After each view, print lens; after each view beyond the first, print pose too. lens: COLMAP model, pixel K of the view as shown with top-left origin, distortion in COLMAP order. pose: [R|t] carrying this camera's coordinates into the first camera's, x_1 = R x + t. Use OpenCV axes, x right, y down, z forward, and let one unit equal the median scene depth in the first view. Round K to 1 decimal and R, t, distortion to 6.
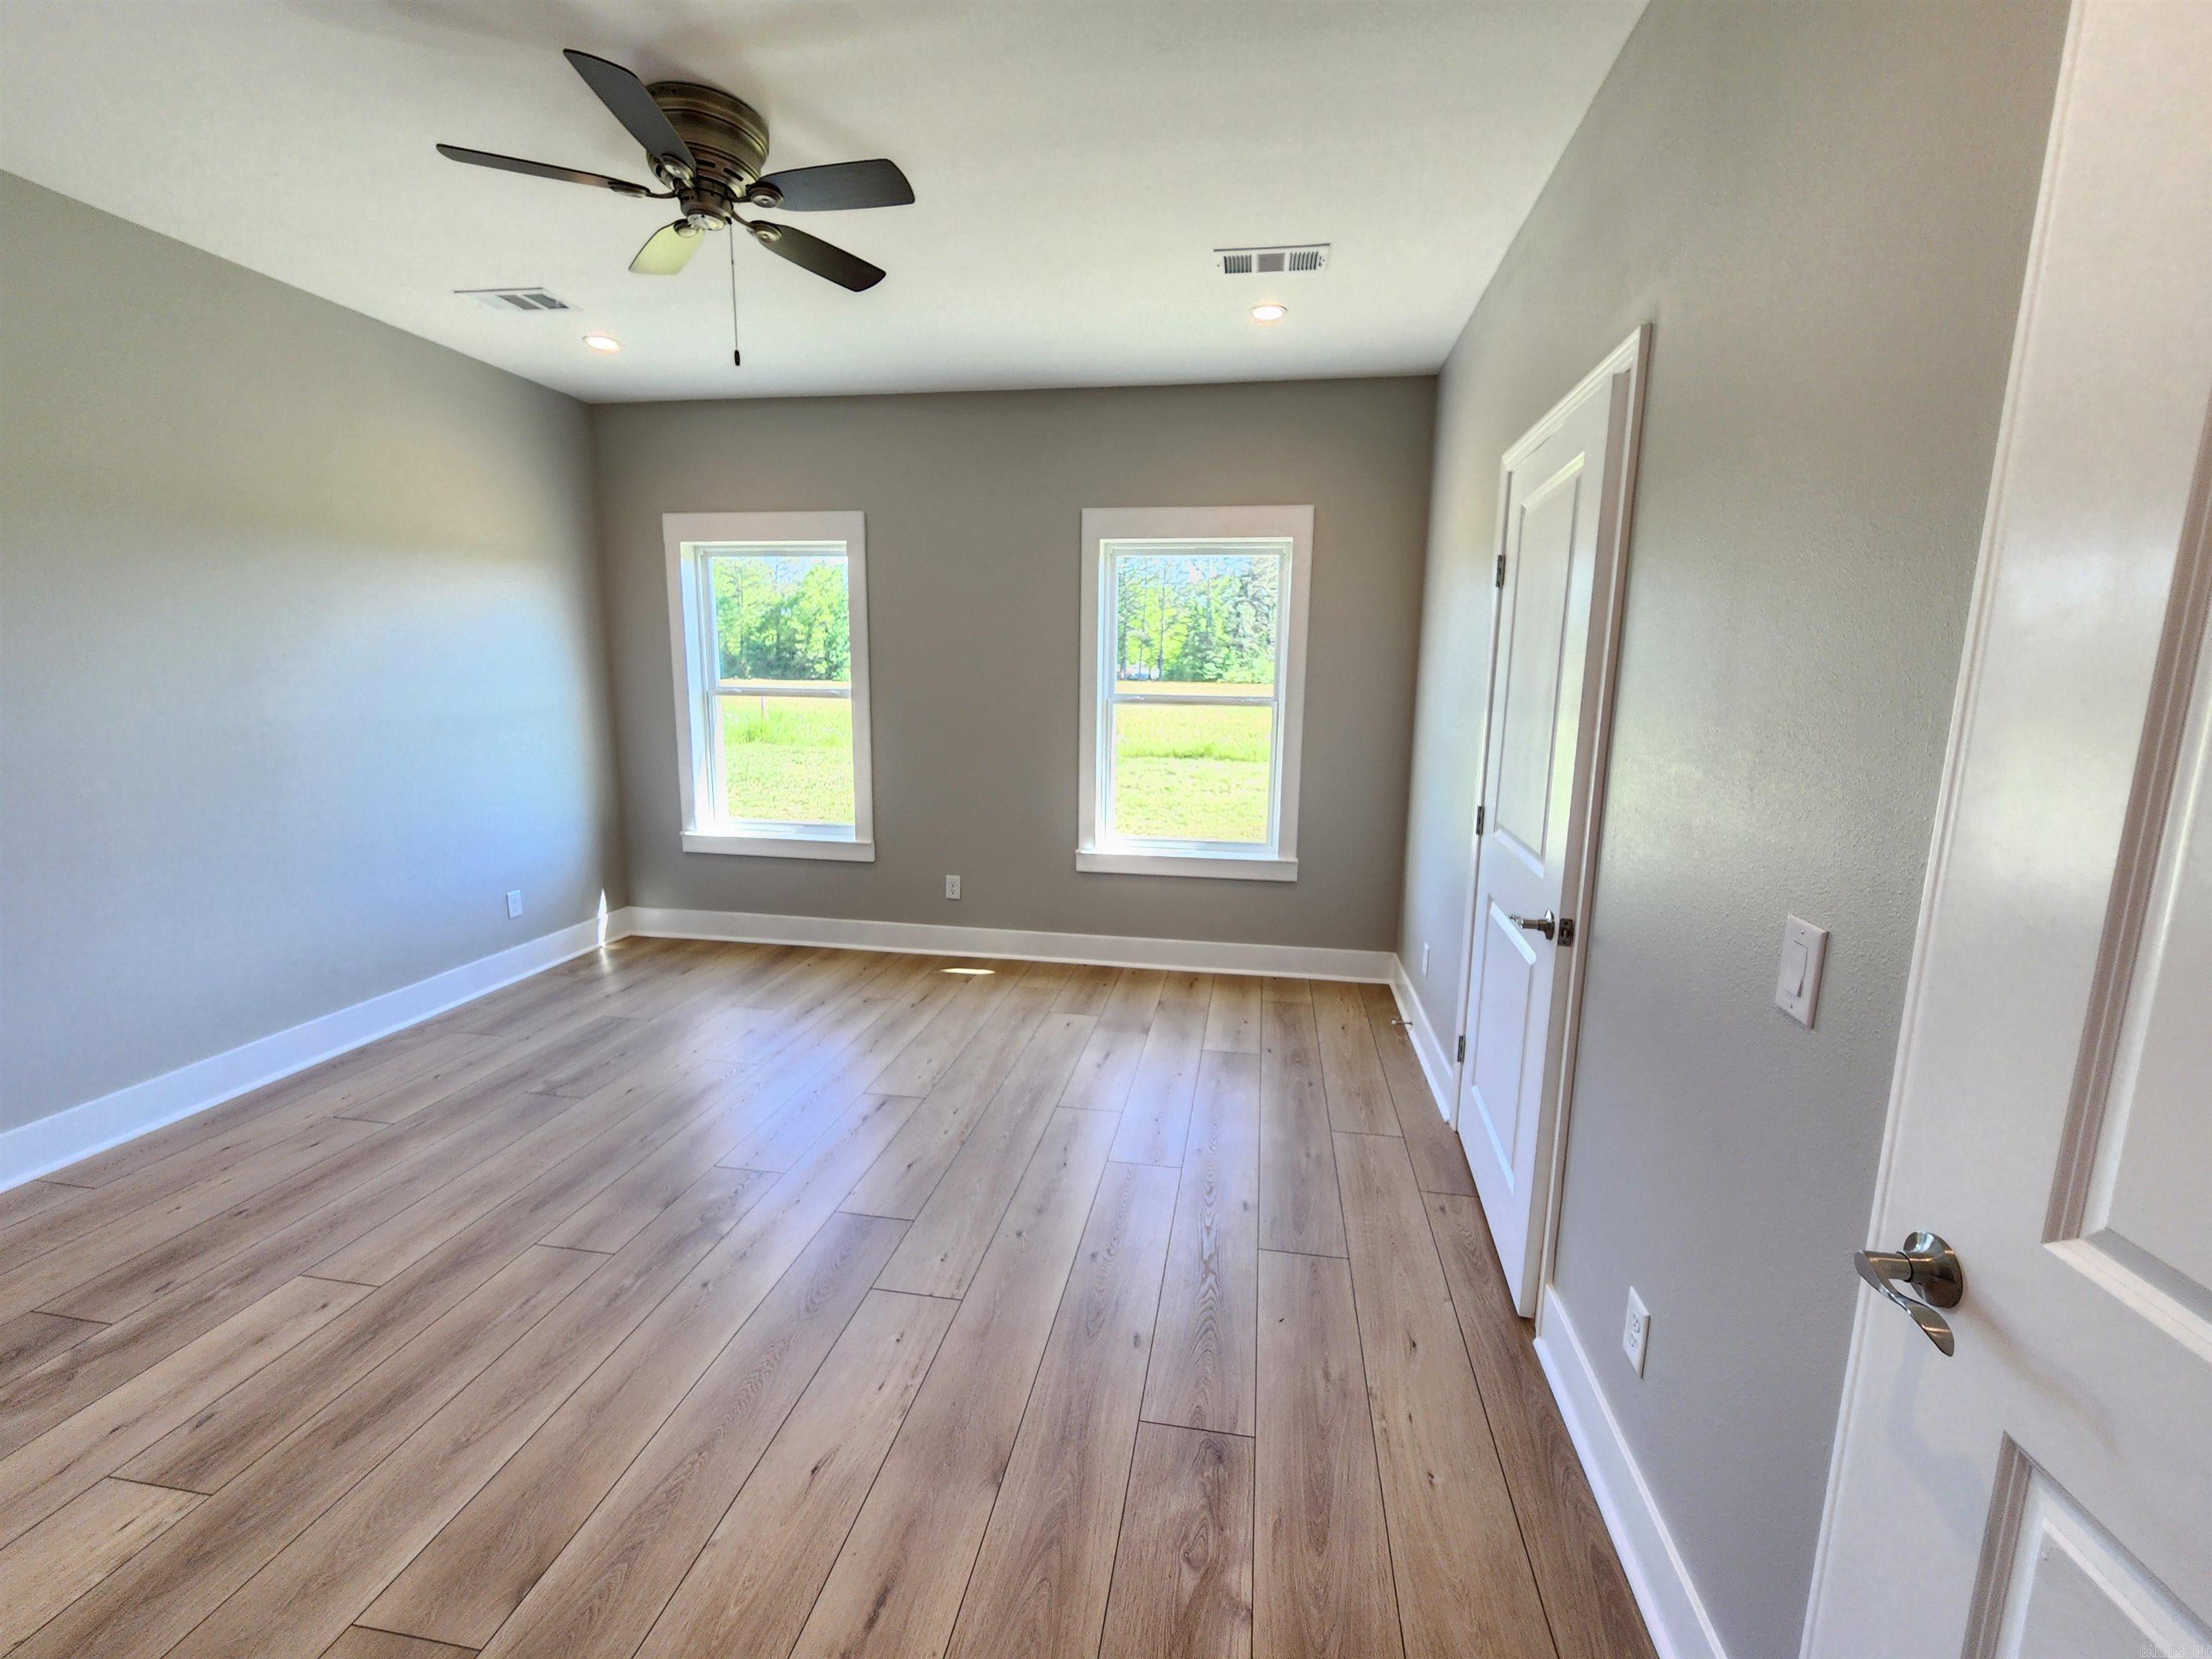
lens RADIAL K [[901.1, 0, 1114.7], [0, 901.1, 829.9], [0, 0, 1]] dist [0.001825, -0.000296]
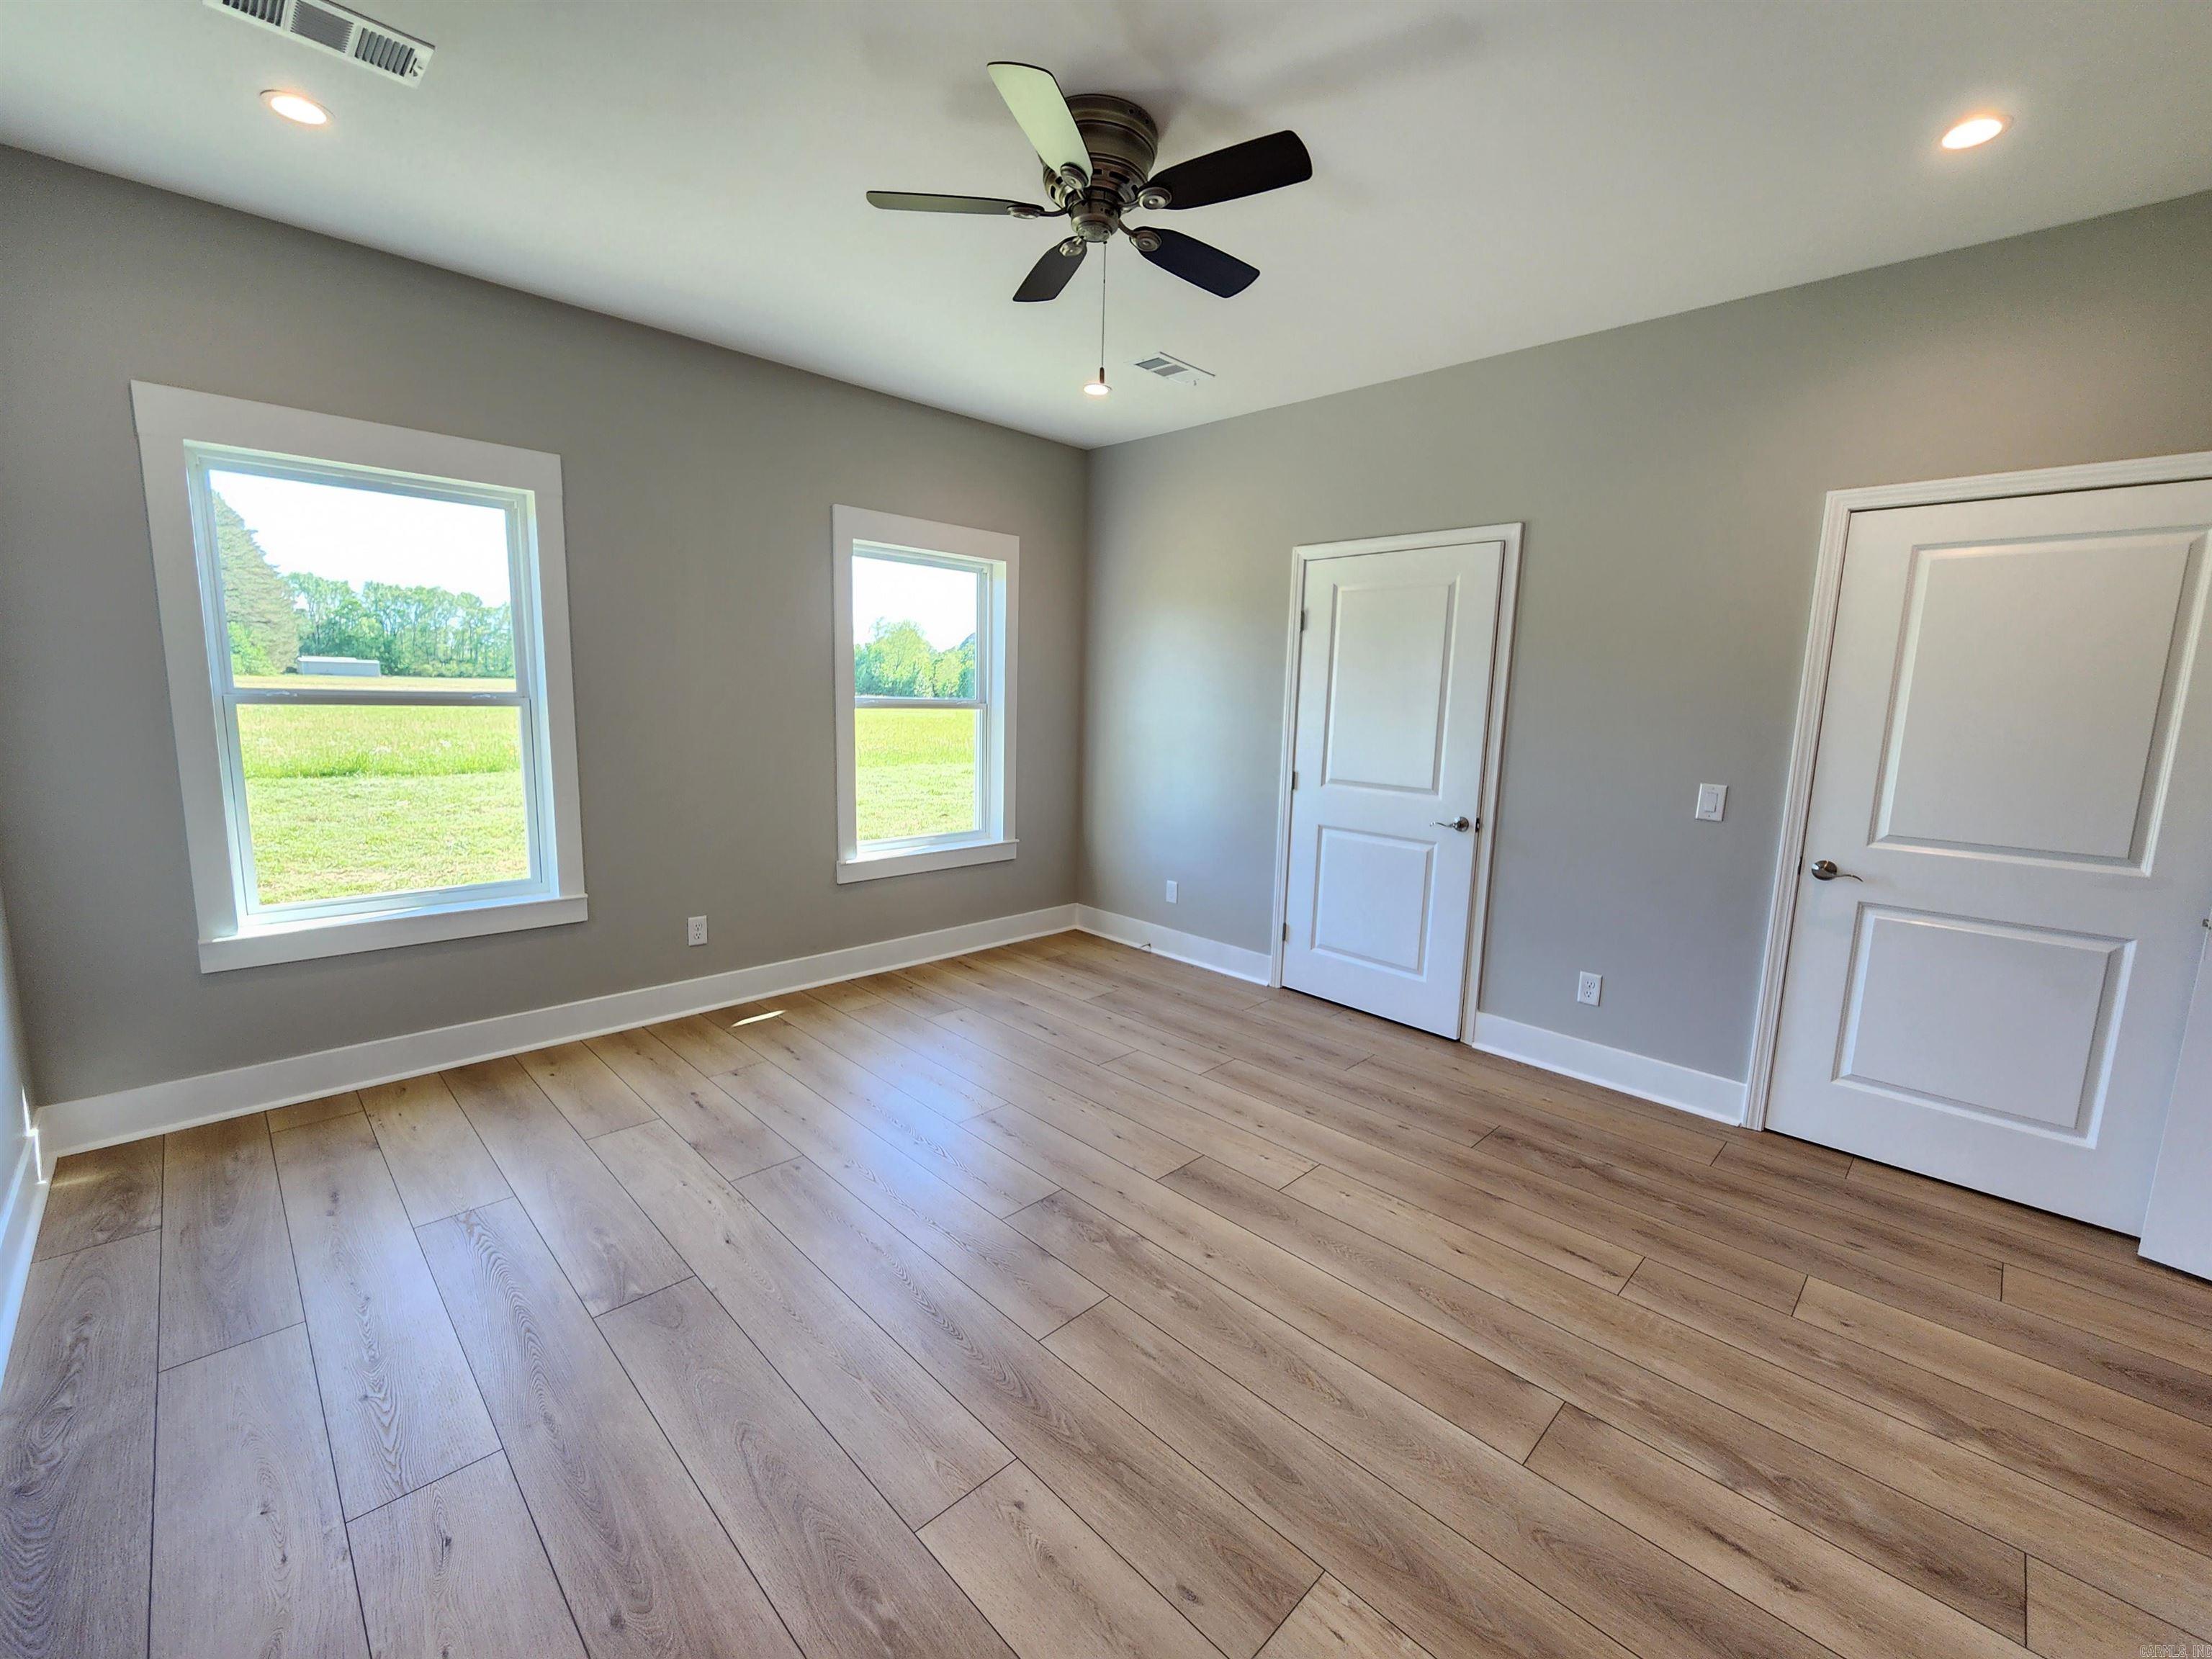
lens RADIAL K [[906.0, 0, 1100.9], [0, 906.0, 825.0], [0, 0, 1]] dist [0.000633, -0.000431]
pose [[0.594304, -0.118979, 0.795391, -0.880376], [0.118712, 0.991141, 0.059560, -0.055002], [-0.795431, 0.059026, 0.603163, 0.280519]]
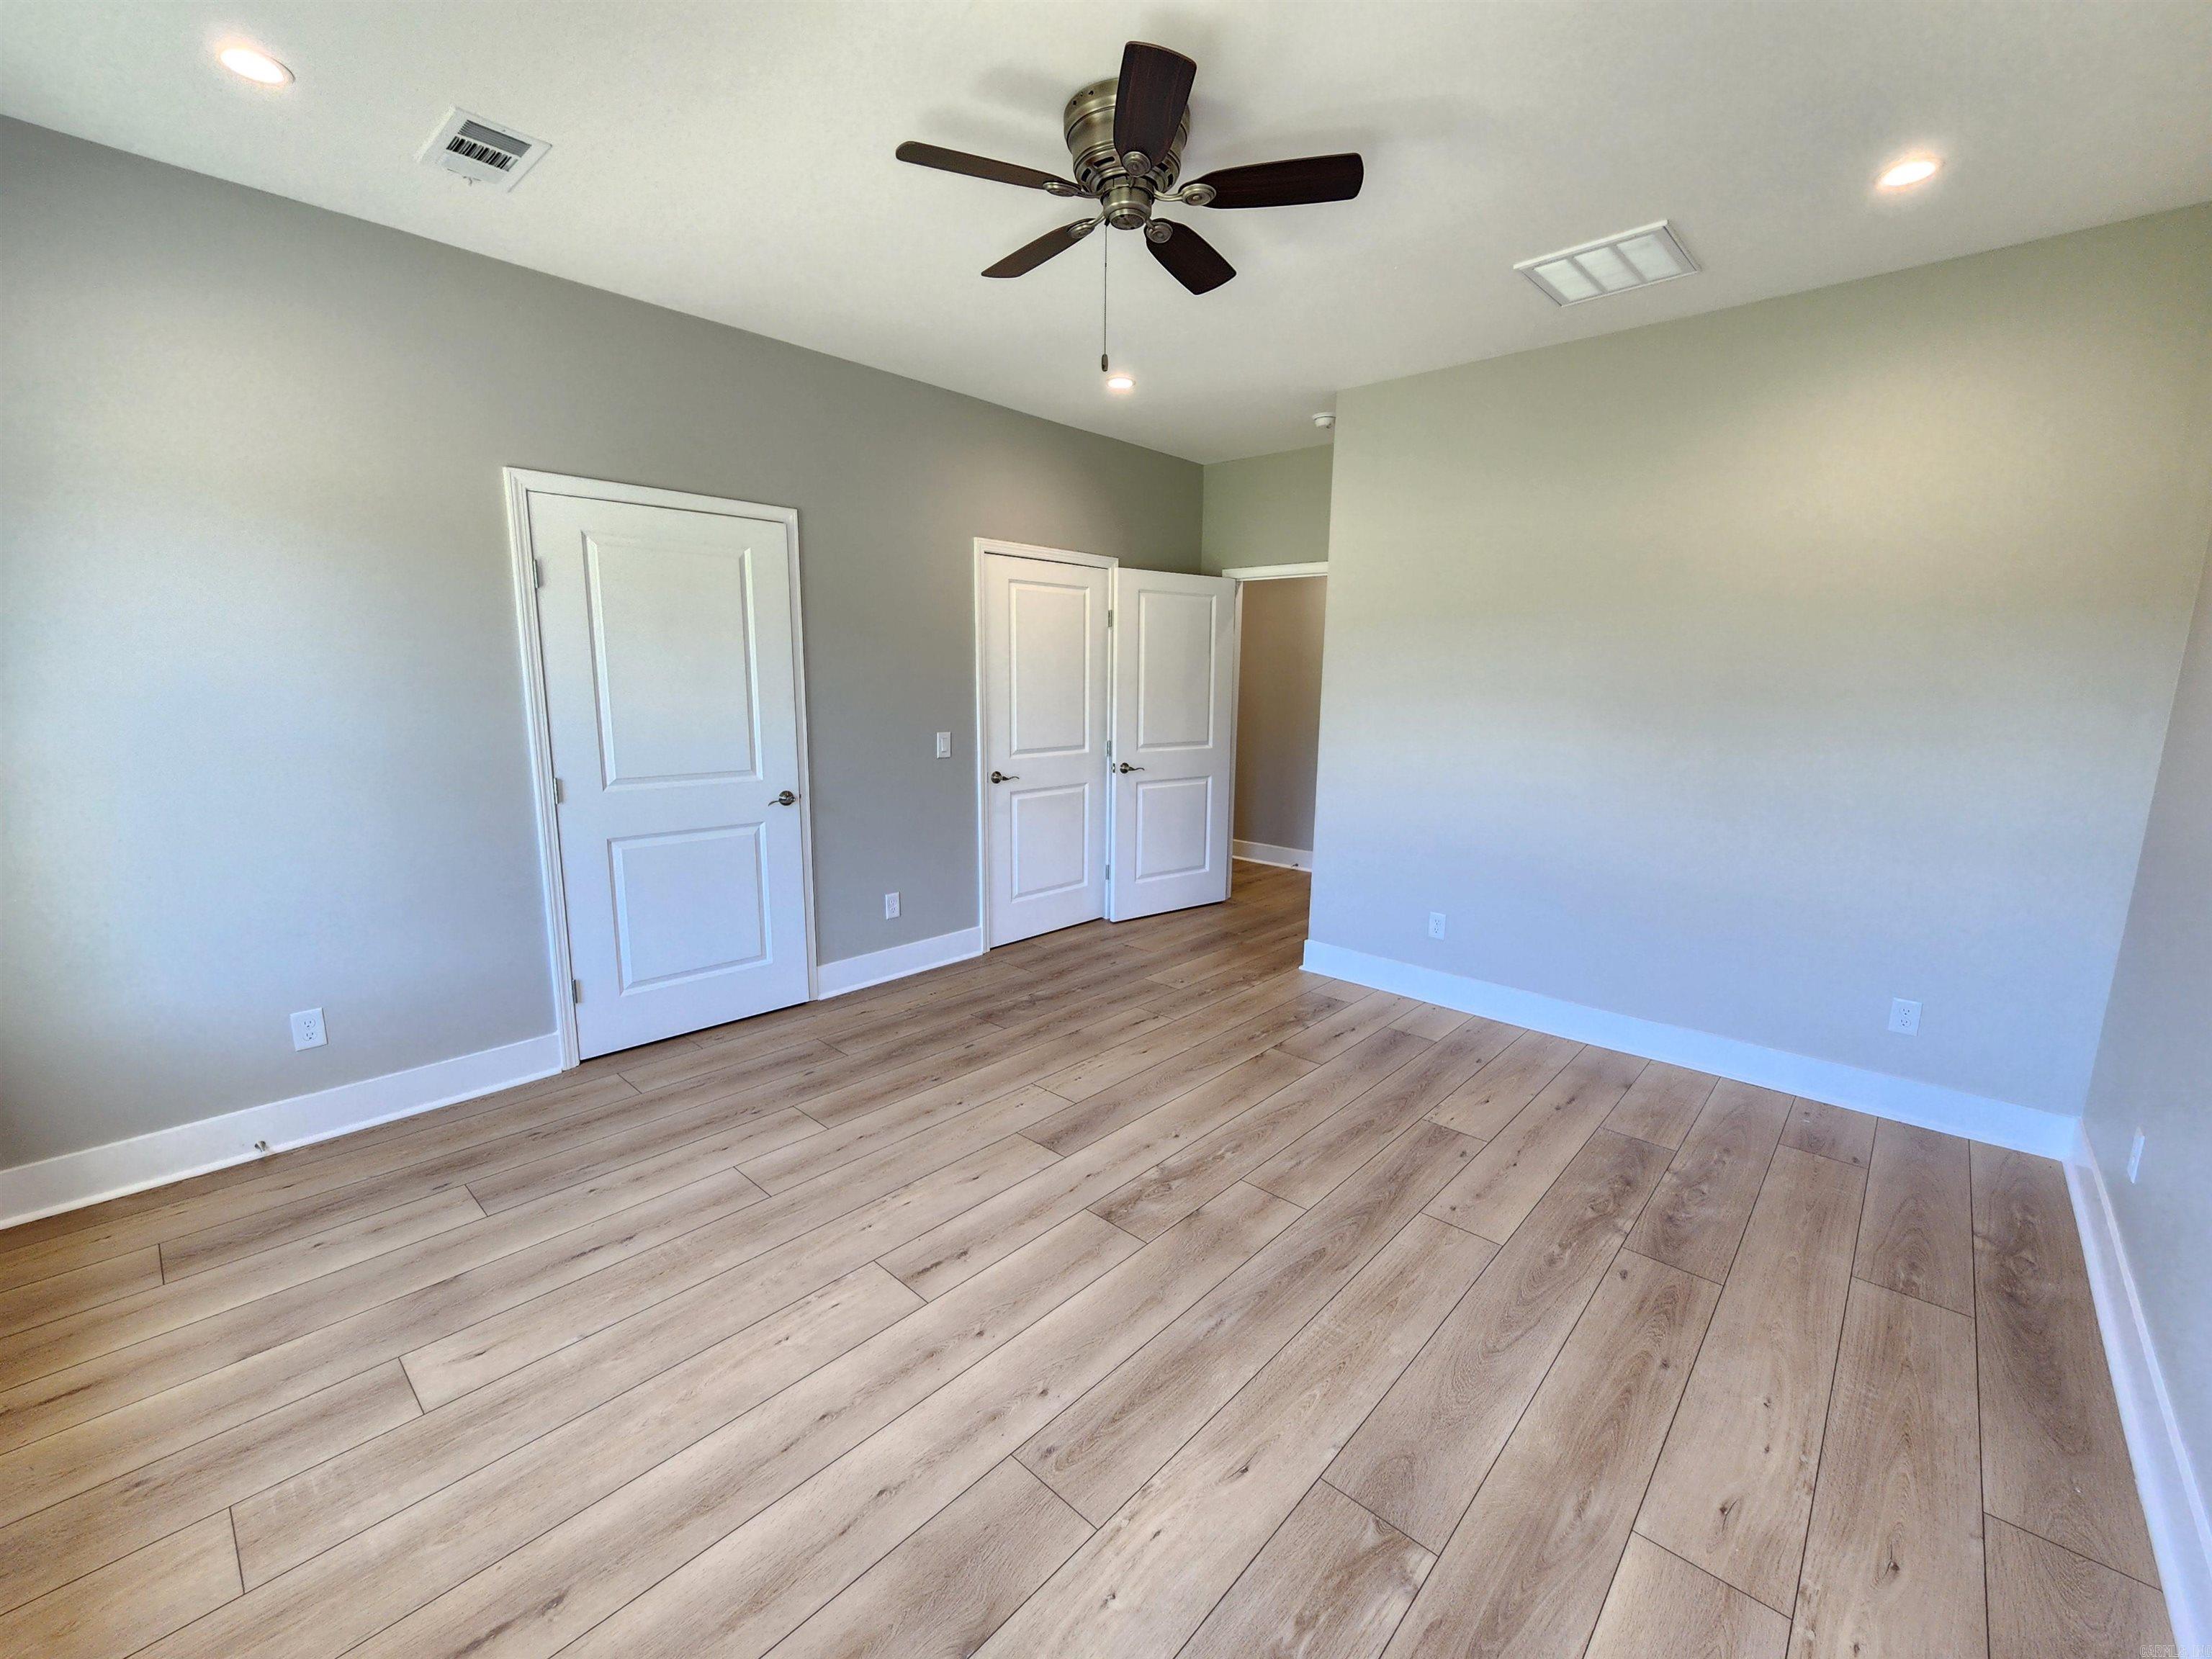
lens RADIAL K [[922.7, 0, 1116.0], [0, 922.7, 821.9], [0, 0, 1]] dist [0.000105, 0.000050]
pose [[-0.836532, -0.113674, 0.535997, -0.702935], [0.067846, 0.949224, 0.307199, -0.241936], [-0.543702, 0.293347, -0.786344, 1.320000]]
